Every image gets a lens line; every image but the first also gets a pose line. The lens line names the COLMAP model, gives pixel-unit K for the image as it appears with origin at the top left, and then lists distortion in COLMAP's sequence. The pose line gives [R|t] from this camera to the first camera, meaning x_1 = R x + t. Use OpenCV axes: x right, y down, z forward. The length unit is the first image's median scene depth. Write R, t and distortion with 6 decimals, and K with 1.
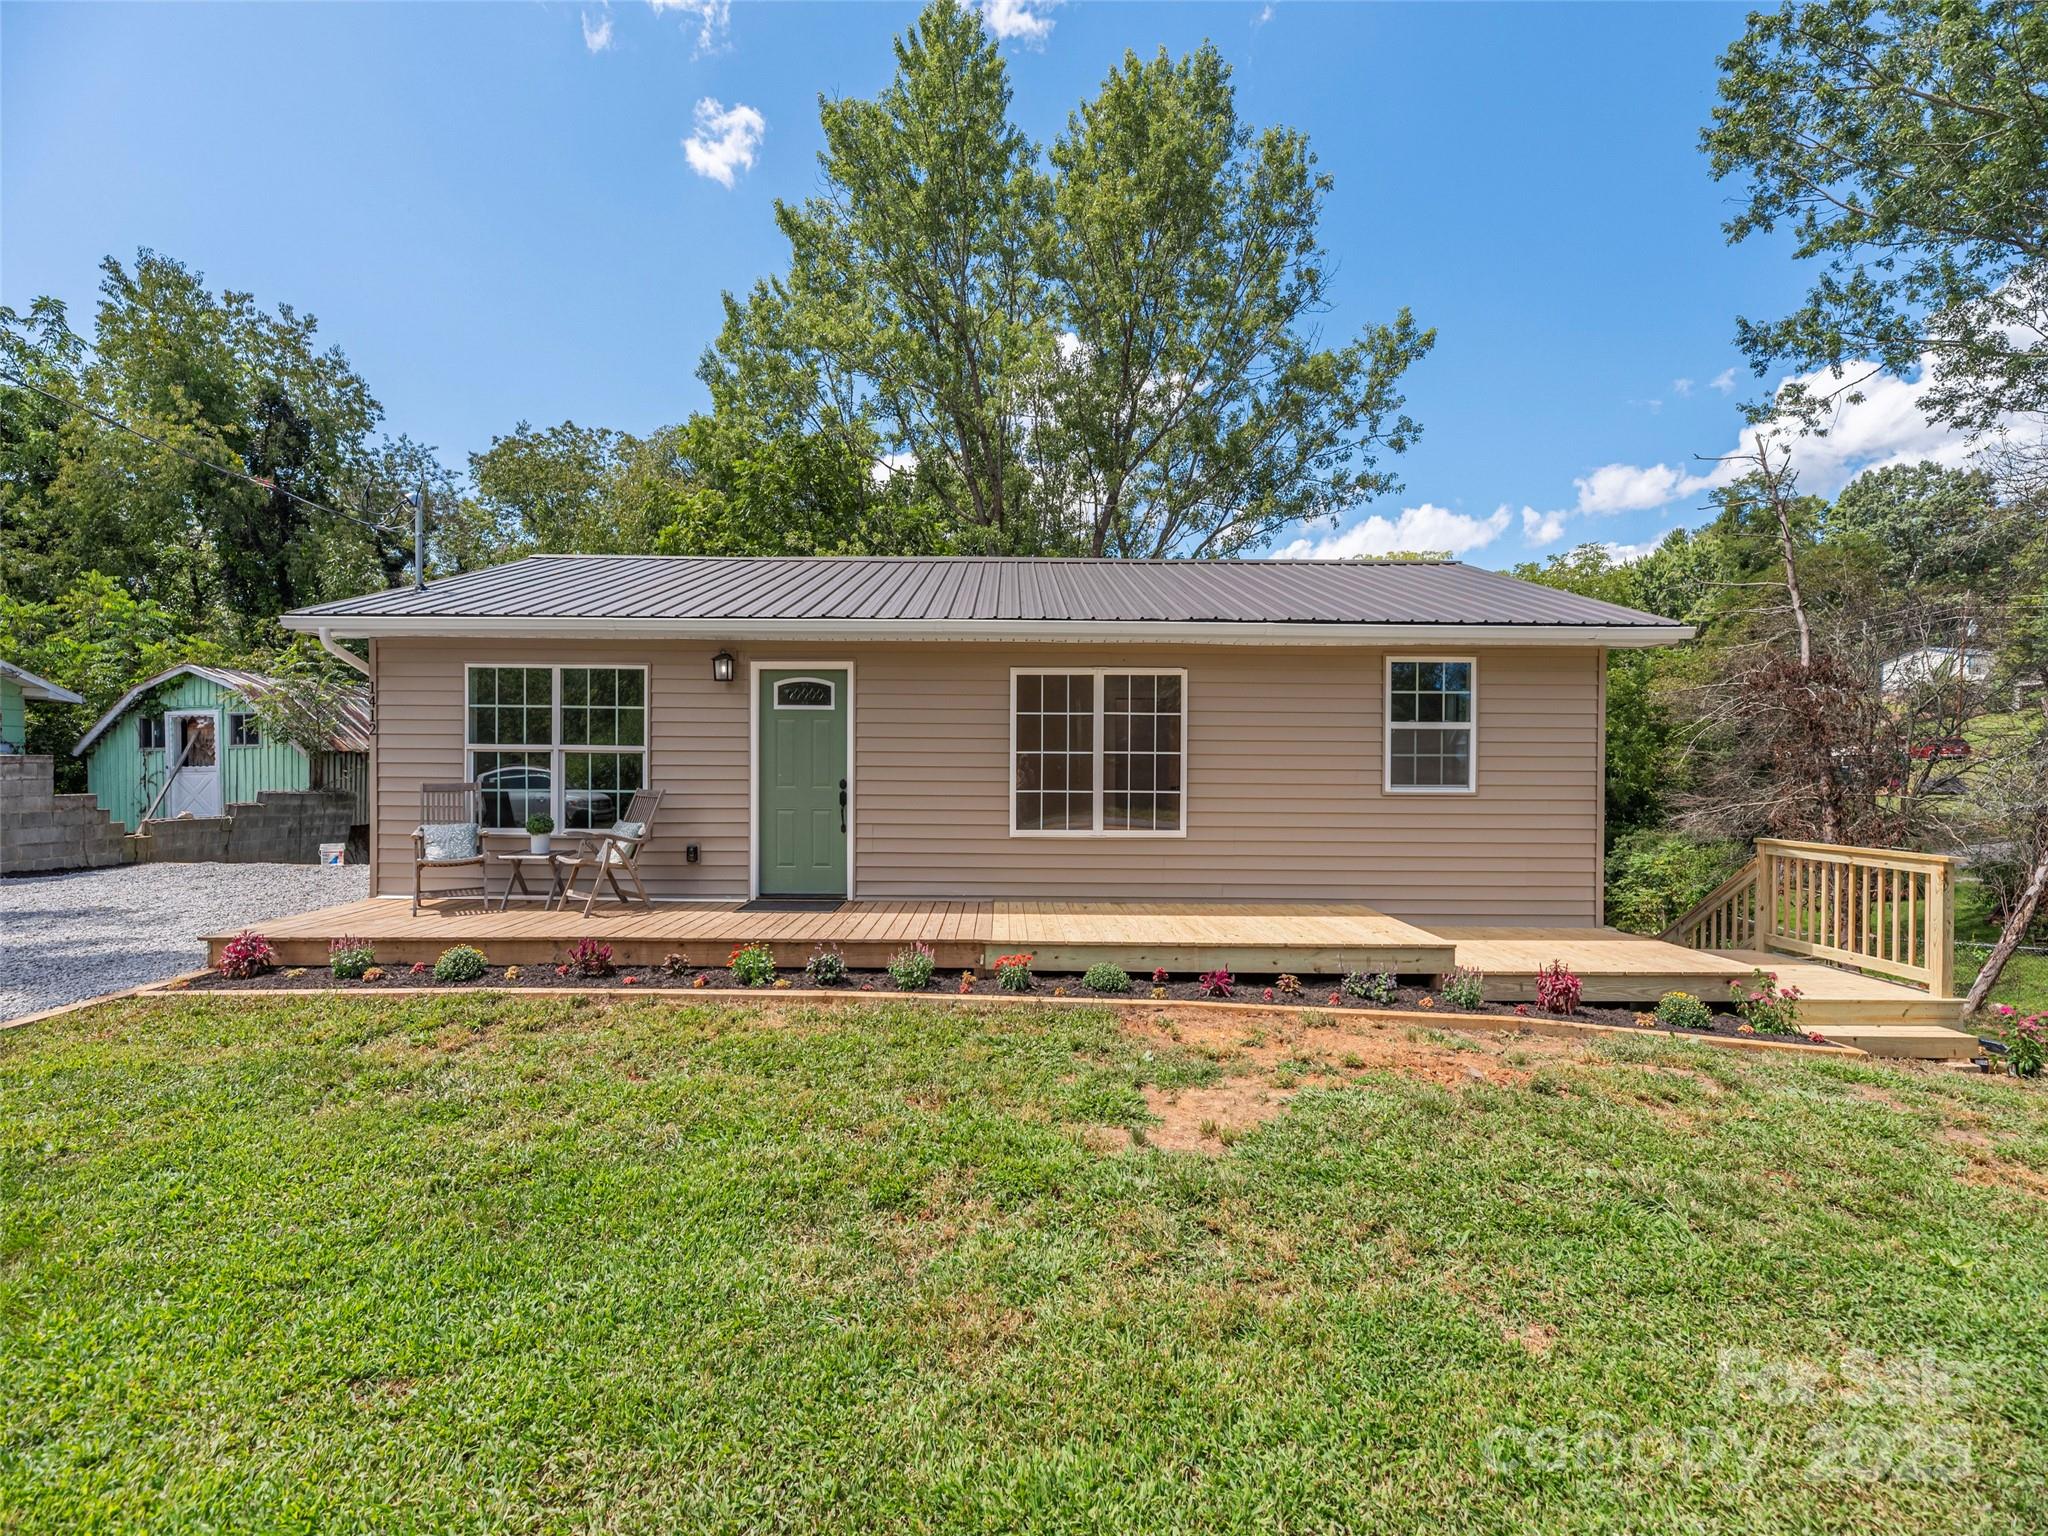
lens RADIAL K [[836.5, 0, 1014.6], [0, 836.5, 776.0], [0, 0, 1]] dist [-0.008342, 0.001158]
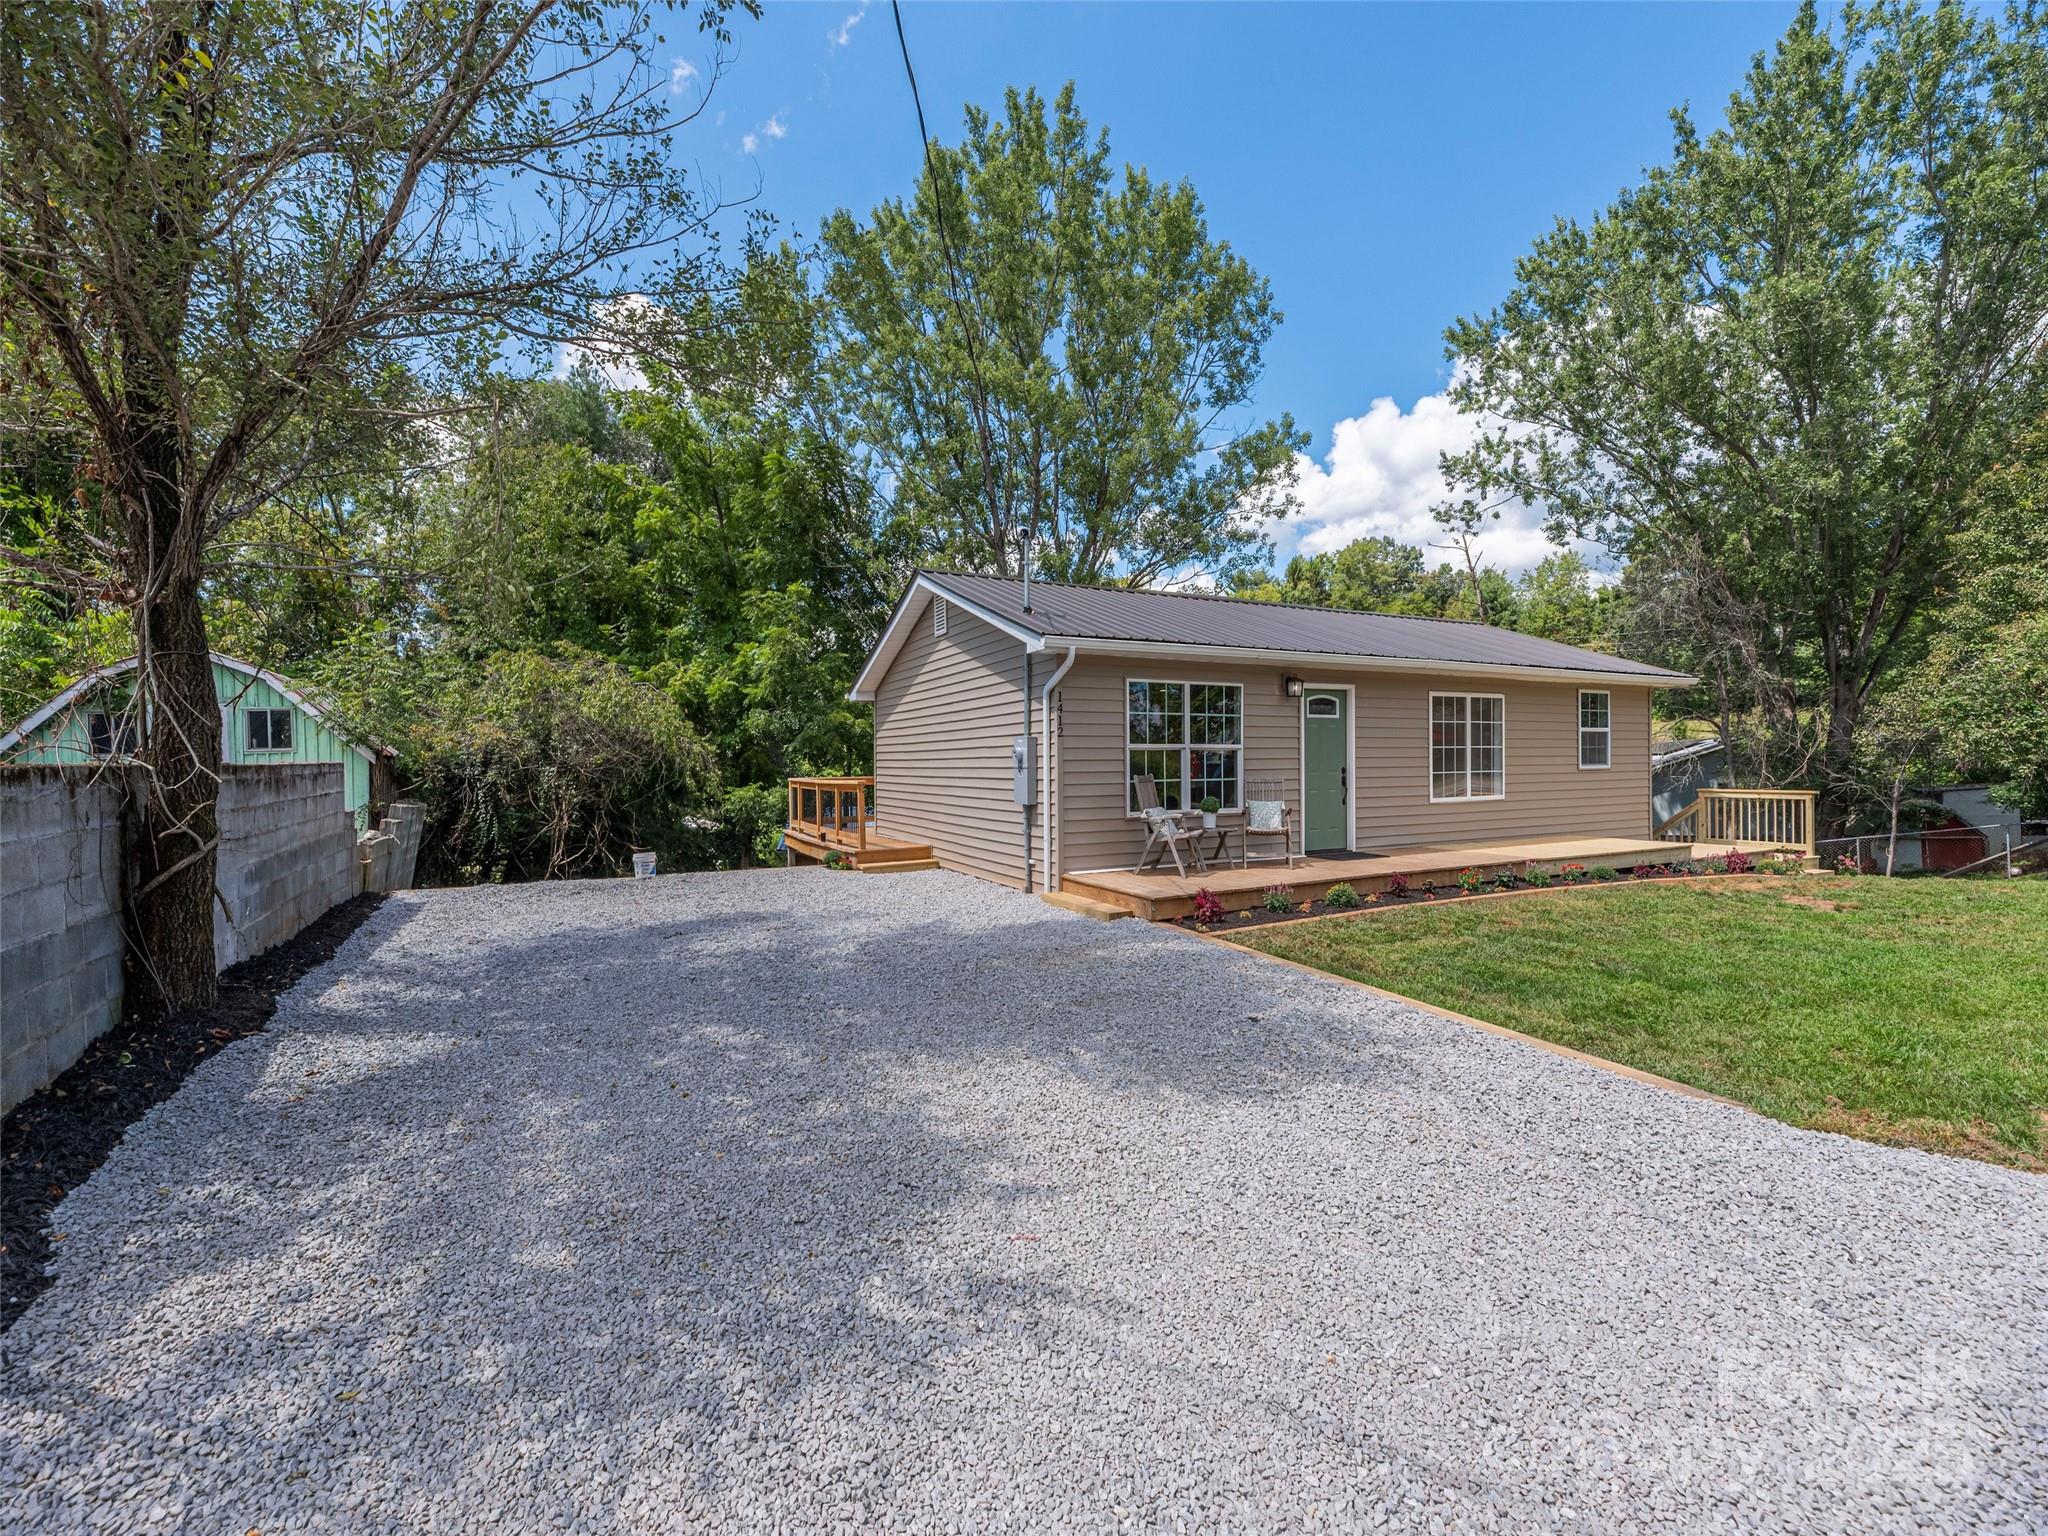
lens RADIAL K [[836.5, 0, 1029.6], [0, 836.5, 777.0], [0, 0, 1]] dist [-0.008342, 0.001158]
pose [[0.899711, -0.024031, 0.435824, -1.310261], [0.022766, 0.999708, 0.008124, -0.002731], [-0.435892, 0.002613, 0.899995, -0.044338]]
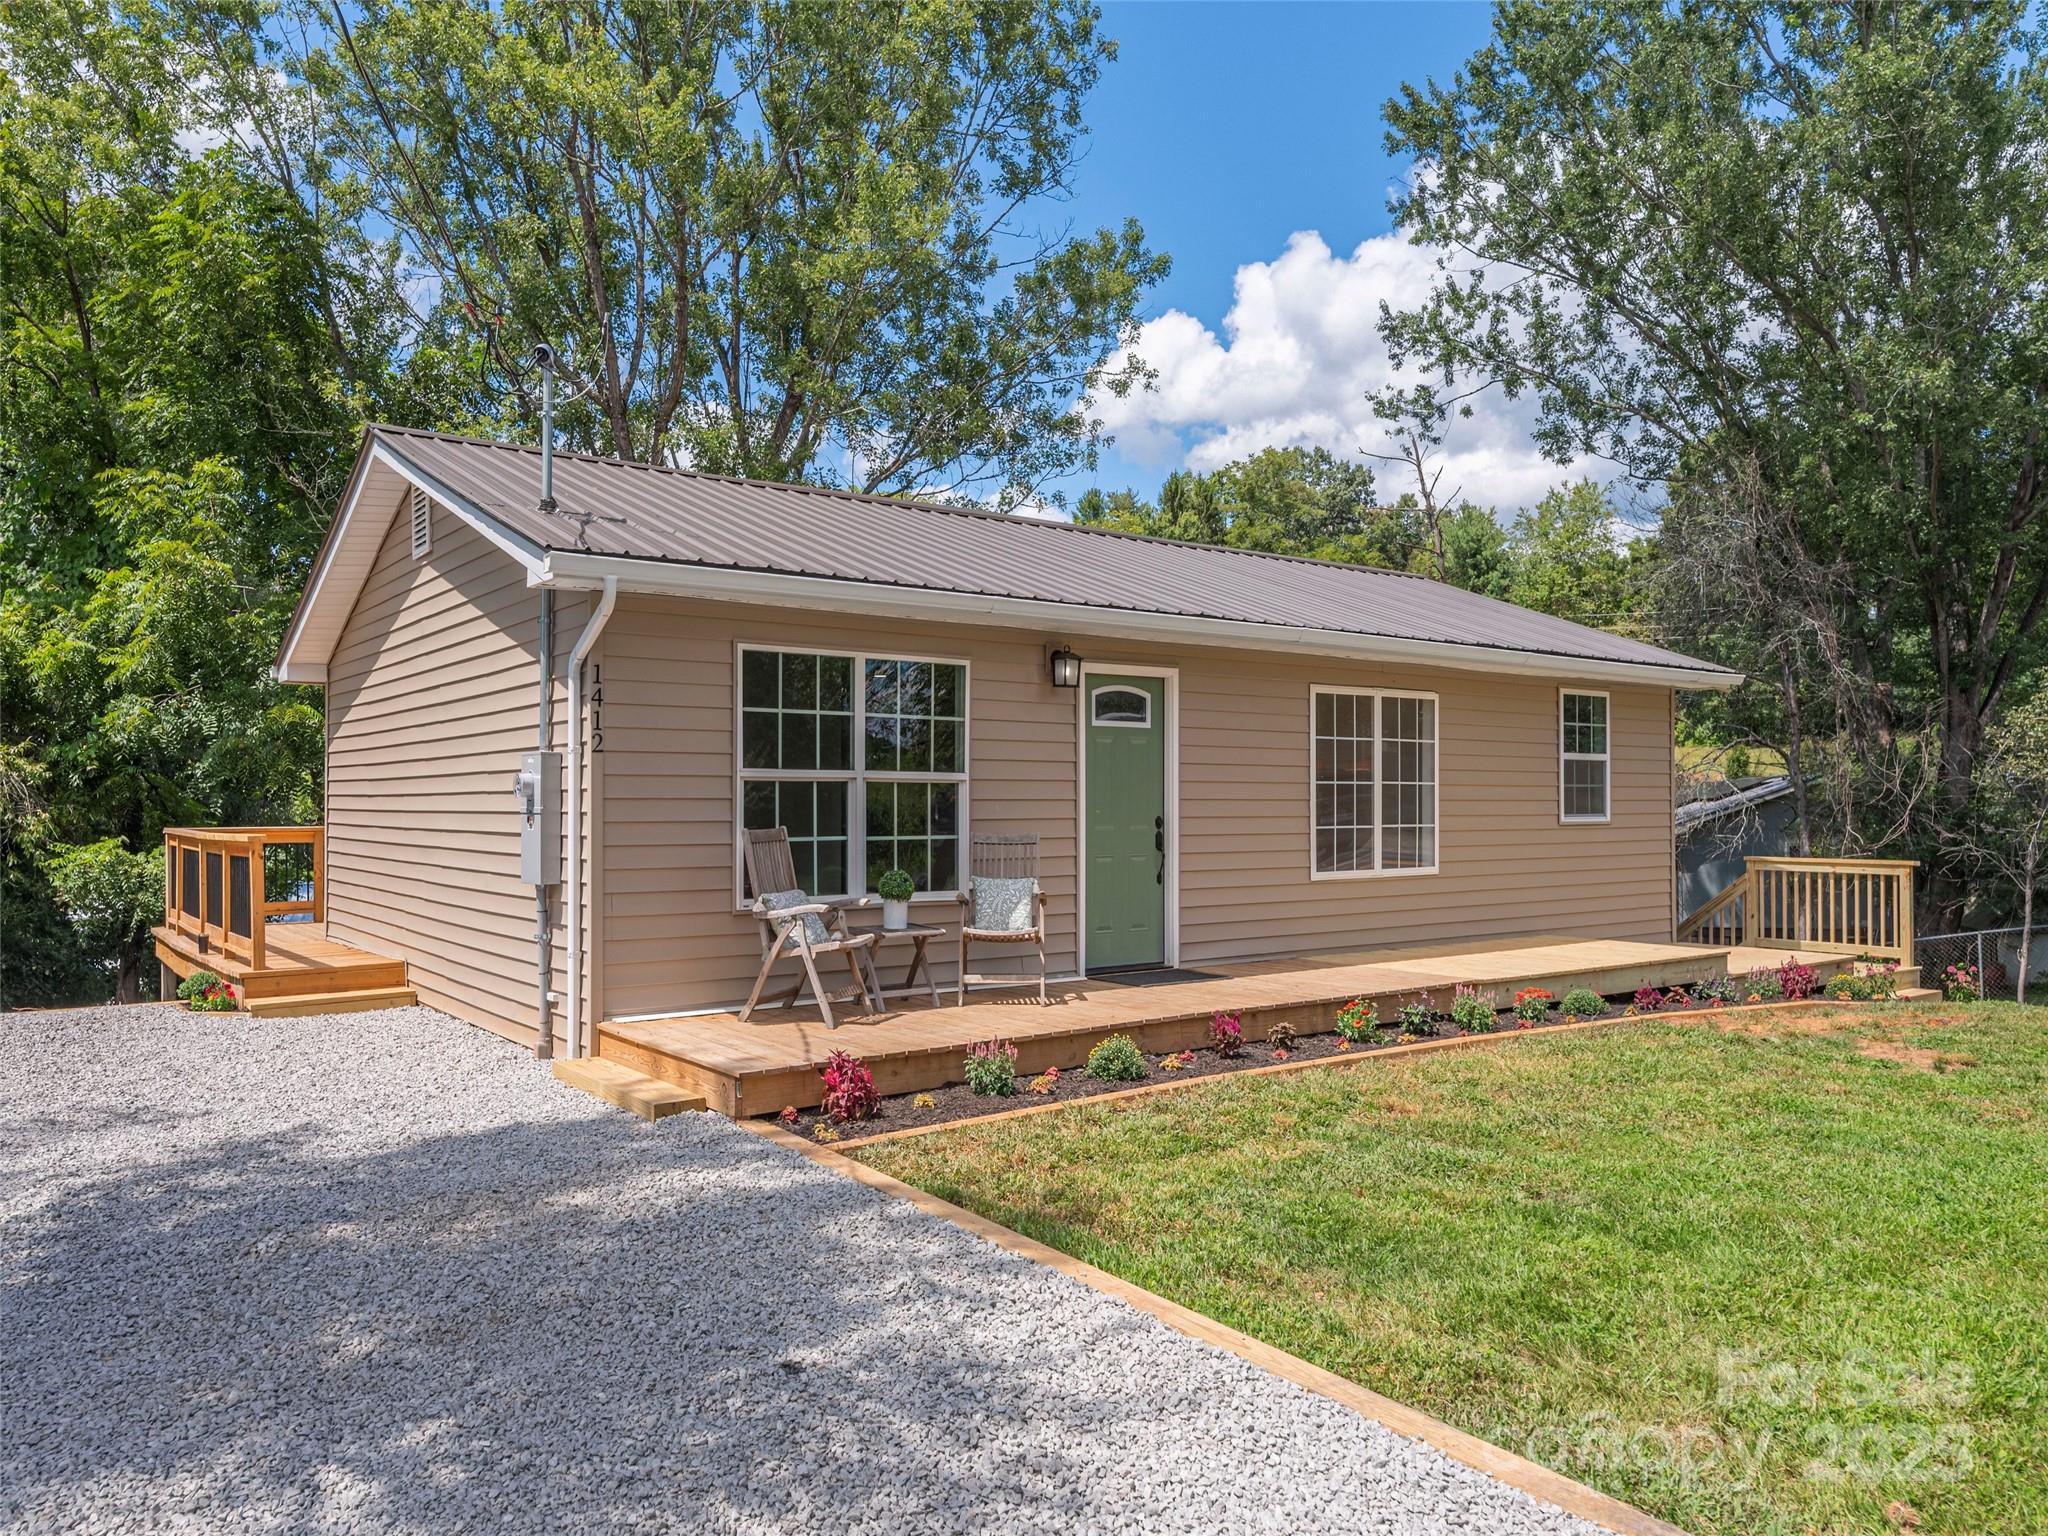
lens RADIAL K [[1408.7, 0, 968.9], [0, 1408.7, 805.4], [0, 0, 1]] dist [-0.004160, -0.003492]
pose [[0.820027, -0.008581, 0.572260, -1.118973], [0.014153, 0.999886, -0.005288, -0.001871], [-0.572150, 0.012436, 0.820055, 0.011964]]
